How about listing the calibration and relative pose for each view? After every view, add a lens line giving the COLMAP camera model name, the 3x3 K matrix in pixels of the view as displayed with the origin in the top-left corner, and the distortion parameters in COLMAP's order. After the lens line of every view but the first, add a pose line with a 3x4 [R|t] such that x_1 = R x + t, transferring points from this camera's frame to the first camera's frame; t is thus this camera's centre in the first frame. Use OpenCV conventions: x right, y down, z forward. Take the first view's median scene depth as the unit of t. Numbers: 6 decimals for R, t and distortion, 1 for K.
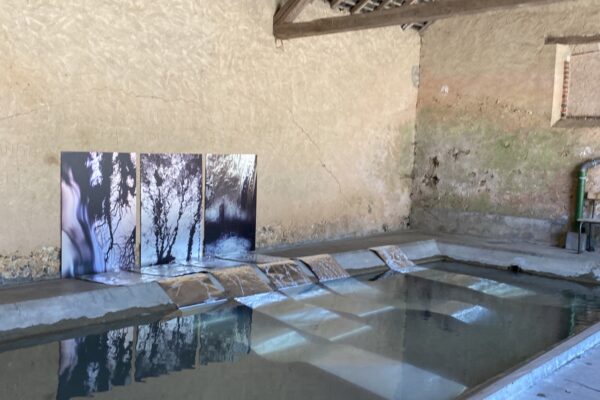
lens RADIAL K [[634.2, 0, 300.0], [0, 634.2, 200.0], [0, 0, 1]] dist [0.002249, -0.002150]
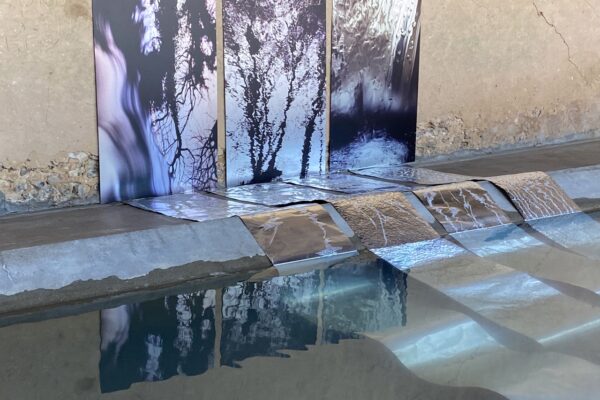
lens RADIAL K [[884.9, 0, 300.0], [0, 884.9, 200.0], [0, 0, 1]] dist [0.120501, -0.074689]
pose [[0.975532, 0.028134, -0.218051, 0.008043], [0.003239, 0.989832, 0.142205, -0.004194], [0.219835, -0.139431, 0.965521, 0.184856]]
